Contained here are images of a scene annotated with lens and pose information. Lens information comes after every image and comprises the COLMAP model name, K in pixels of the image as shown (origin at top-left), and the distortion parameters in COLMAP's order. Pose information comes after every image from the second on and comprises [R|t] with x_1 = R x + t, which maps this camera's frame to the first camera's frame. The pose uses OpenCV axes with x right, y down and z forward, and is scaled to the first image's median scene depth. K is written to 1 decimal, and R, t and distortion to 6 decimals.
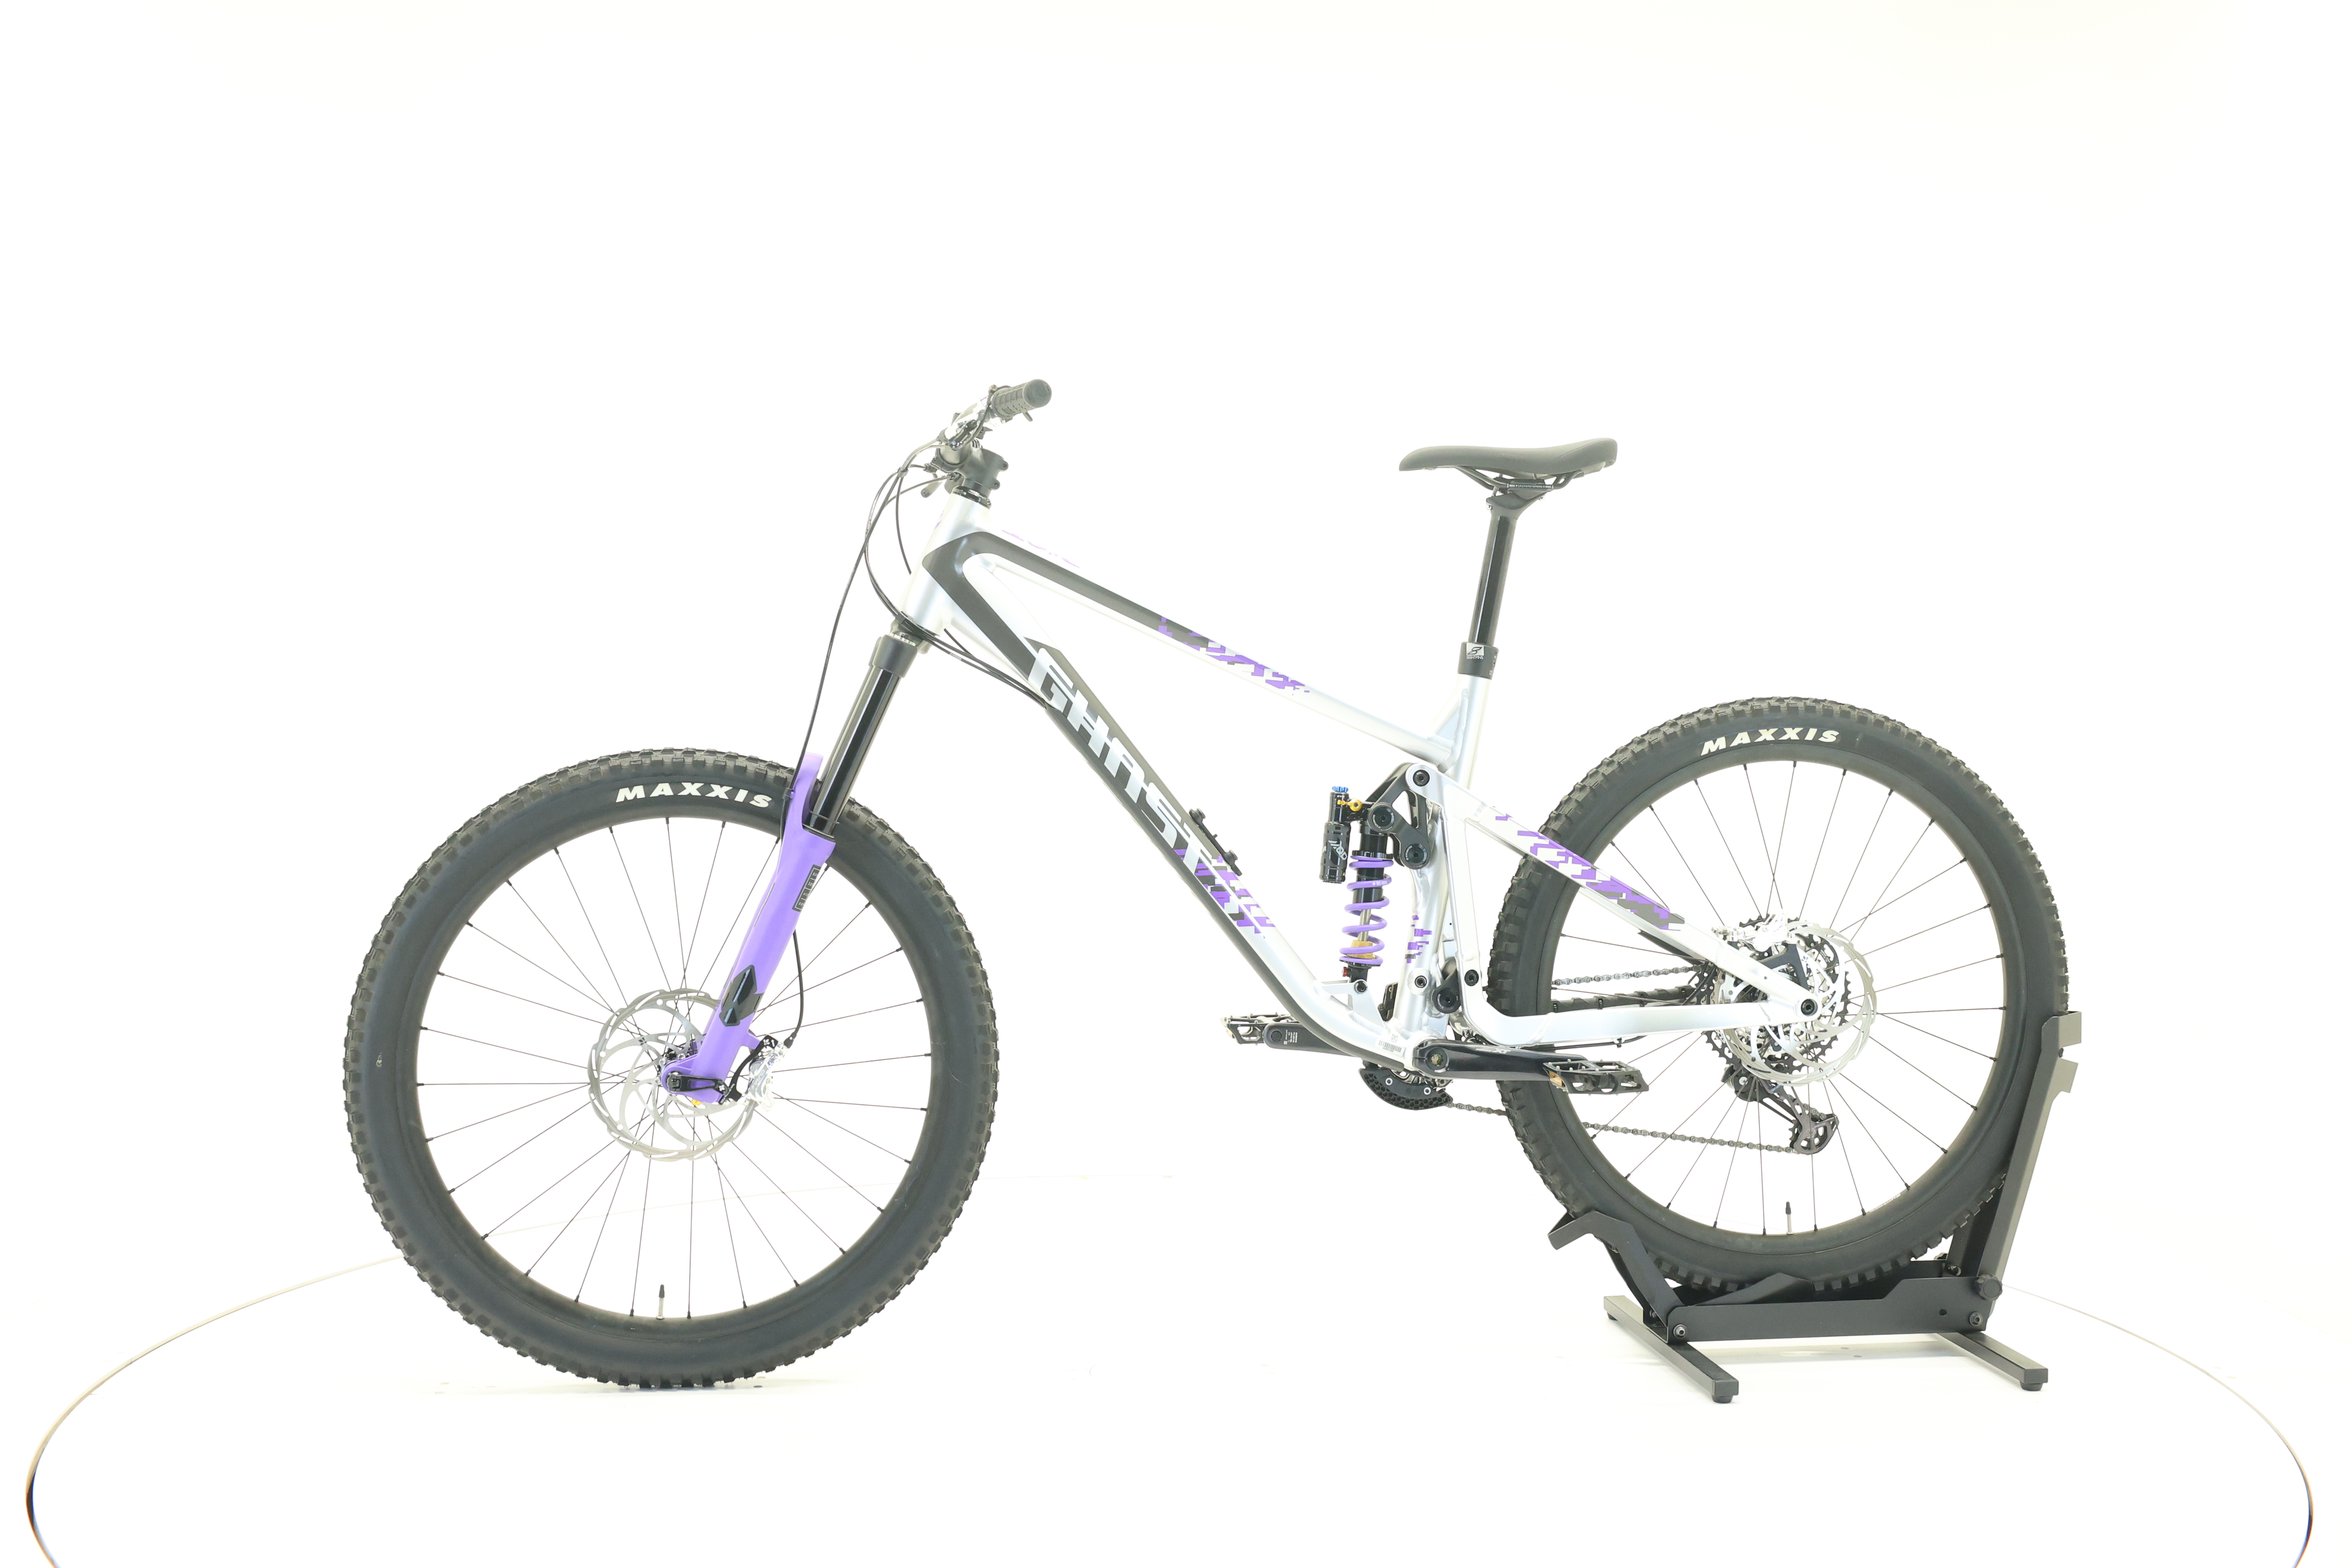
lens RADIAL K [[2461.3, 0, 1180.4], [0, 2461.3, 777.6], [0, 0, 1]] dist [0.006390, 0.000000]
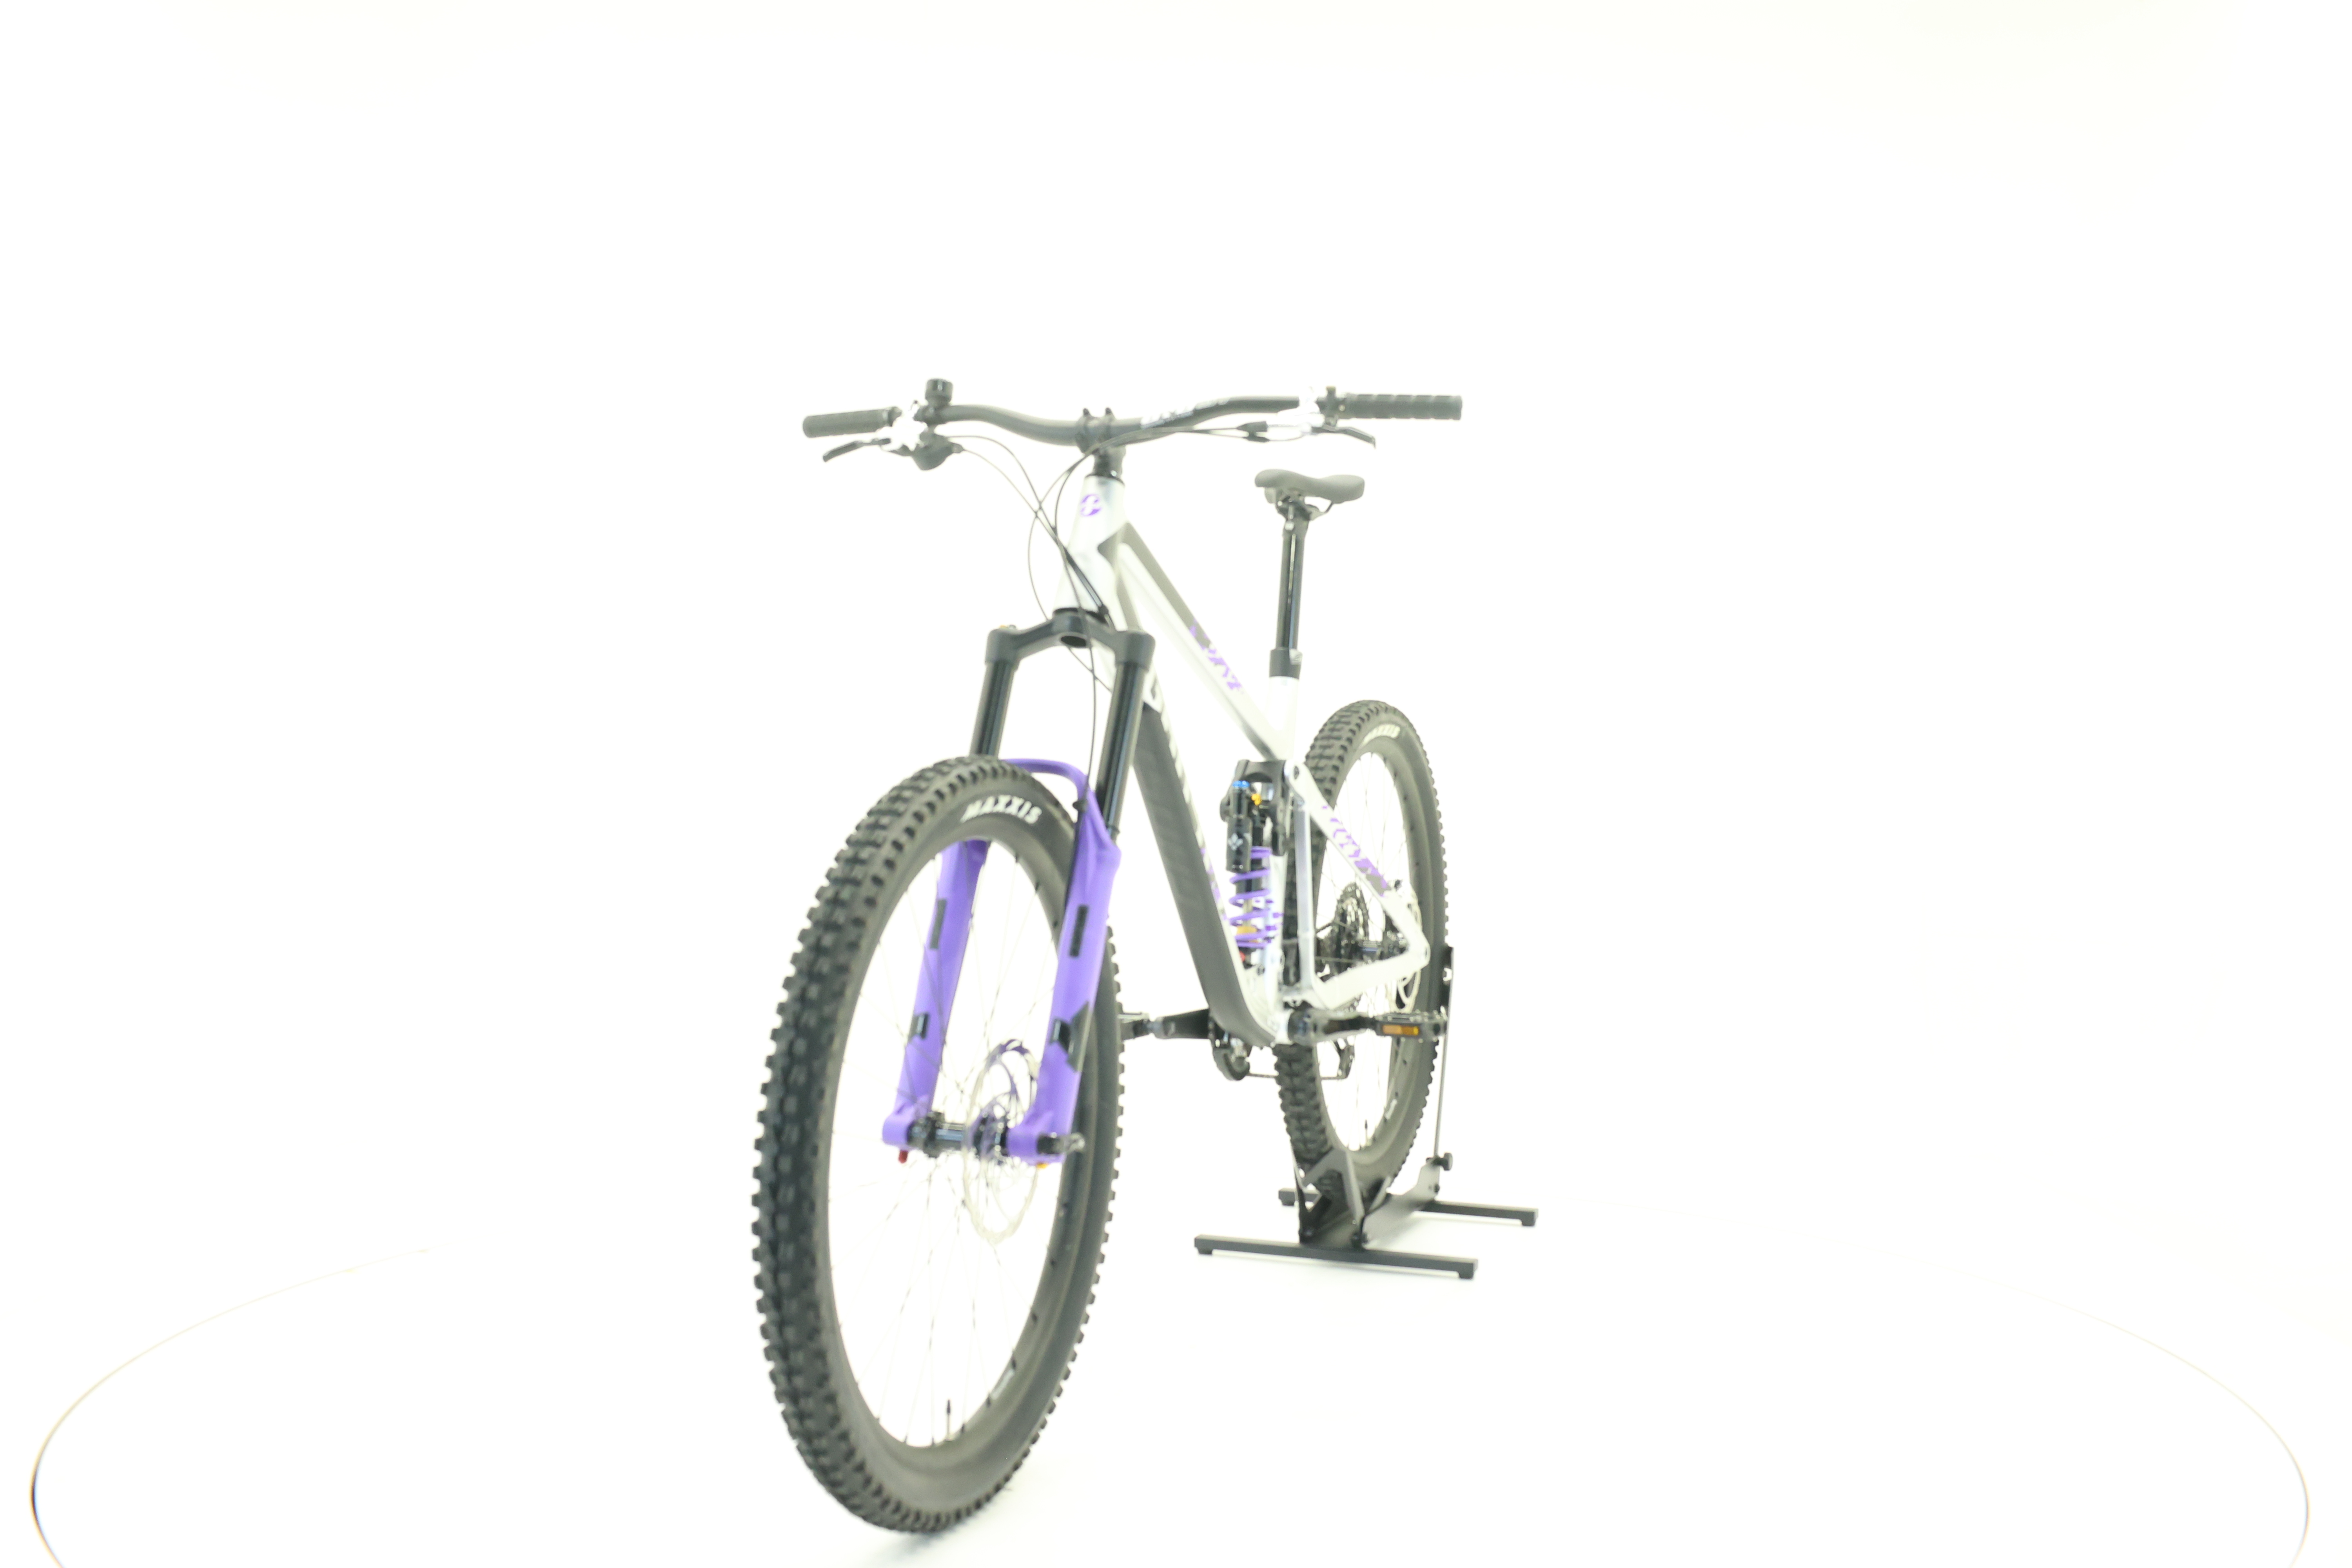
lens RADIAL K [[2461.3, 0, 1168.4], [0, 2461.3, 780.7], [0, 0, 1]] dist [0.006390, 0.000000]
pose [[0.488224, -0.024564, 0.872373, -0.879582], [0.018087, 0.999674, 0.018026, -0.017050], [-0.872531, 0.006978, 0.488509, 0.514732]]
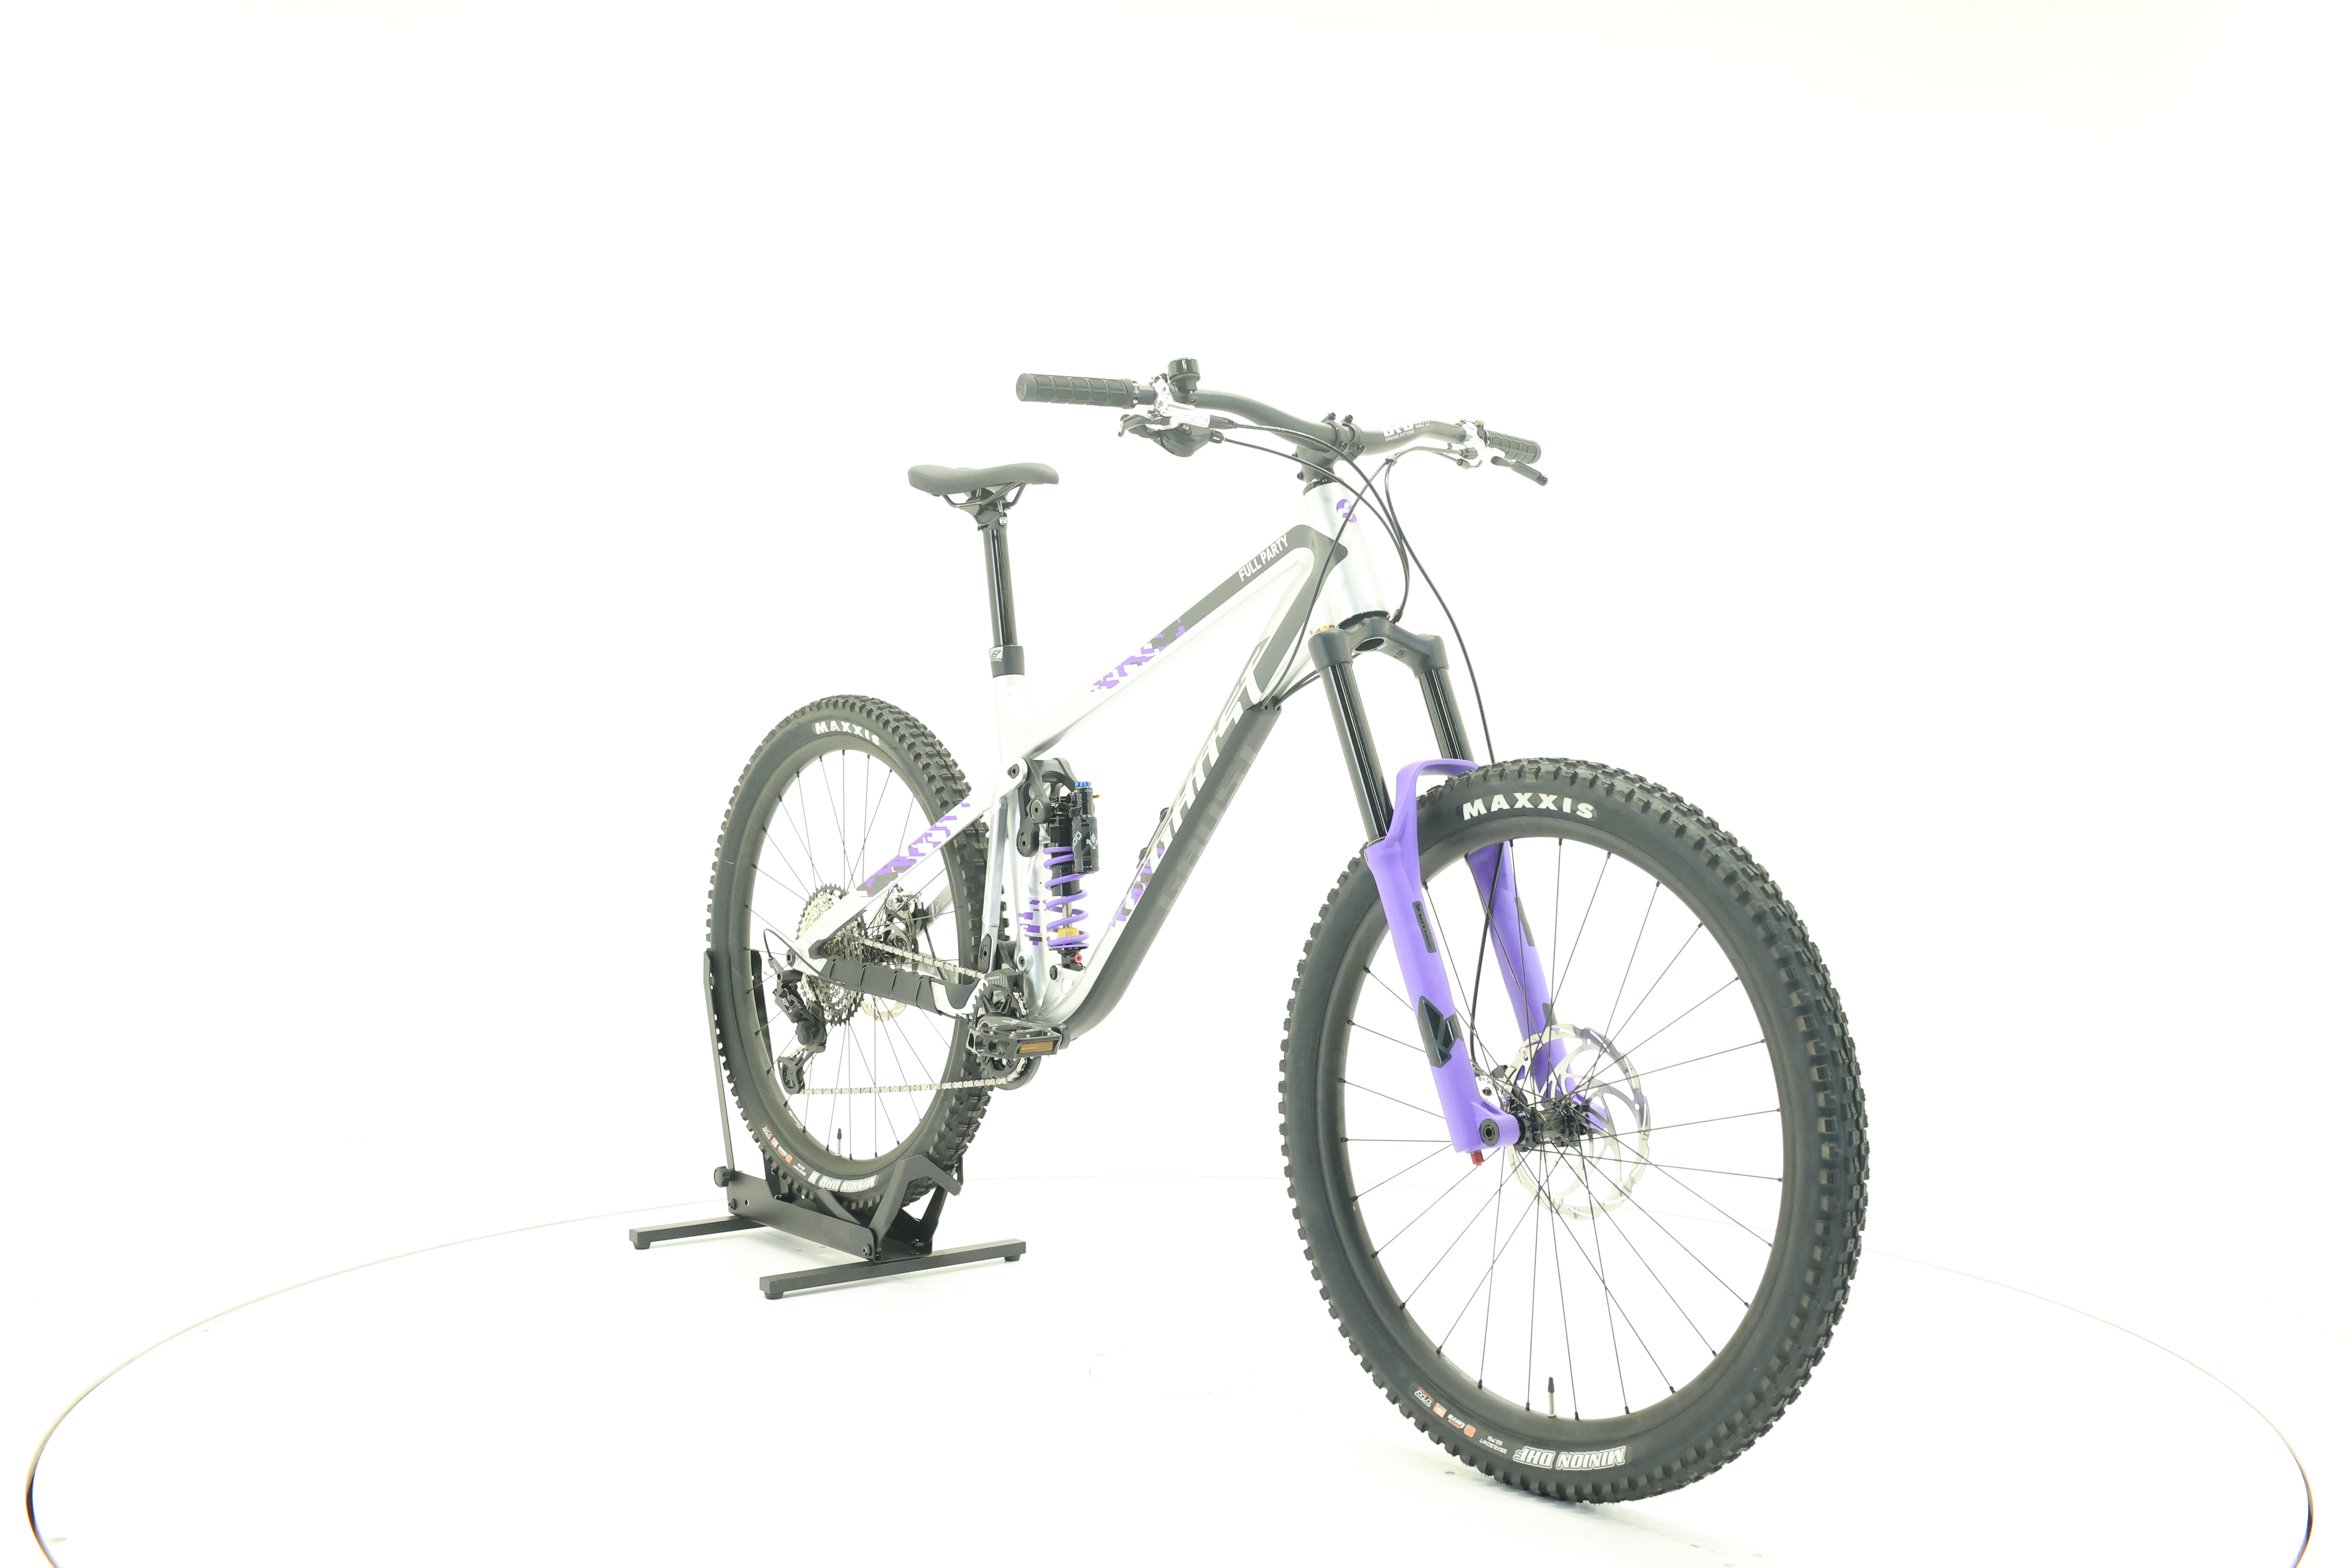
lens RADIAL K [[2461.3, 0, 1167.6], [0, 2461.3, 778.2], [0, 0, 1]] dist [0.006390, 0.000000]
pose [[-0.524252, -0.029477, 0.851053, -0.852691], [0.011380, 0.999069, 0.041614, -0.041591], [-0.851487, 0.031501, -0.523428, 1.530187]]
